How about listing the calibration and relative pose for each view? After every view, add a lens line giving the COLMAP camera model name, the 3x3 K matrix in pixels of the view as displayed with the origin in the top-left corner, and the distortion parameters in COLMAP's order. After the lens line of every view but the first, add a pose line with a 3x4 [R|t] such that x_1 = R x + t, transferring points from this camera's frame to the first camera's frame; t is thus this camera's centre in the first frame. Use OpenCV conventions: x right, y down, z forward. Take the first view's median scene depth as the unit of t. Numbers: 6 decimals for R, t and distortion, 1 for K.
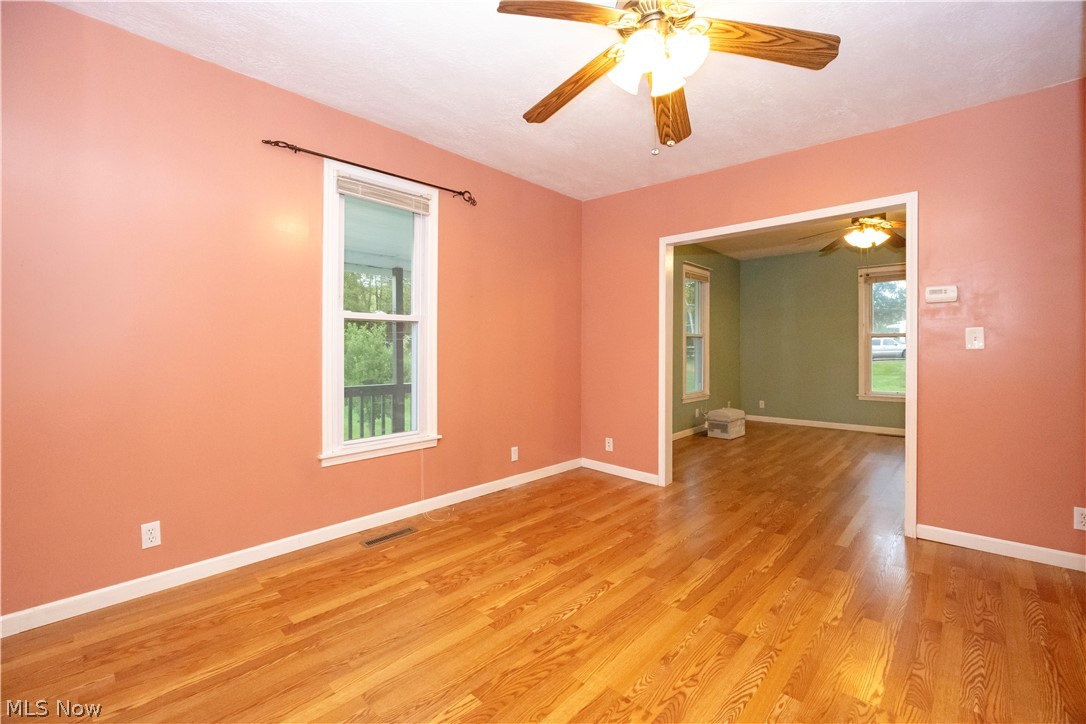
lens RADIAL K [[465.3, 0, 546.9], [0, 465.3, 361.7], [0, 0, 1]] dist [-0.013851, 0.000171]
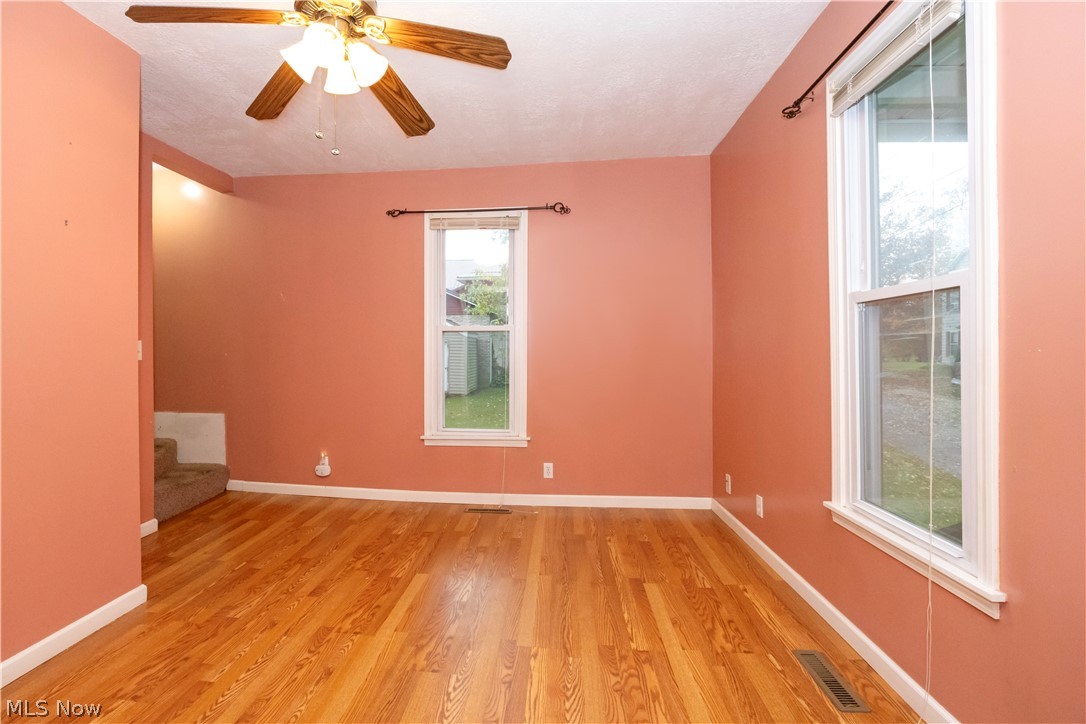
lens RADIAL K [[465.3, 0, 546.9], [0, 465.3, 361.7], [0, 0, 1]] dist [-0.013851, 0.000171]
pose [[-0.736990, 0.015372, -0.675729, 0.517306], [-0.017357, 0.998981, 0.041656, -0.086801], [0.675681, 0.042428, -0.735972, 1.829731]]
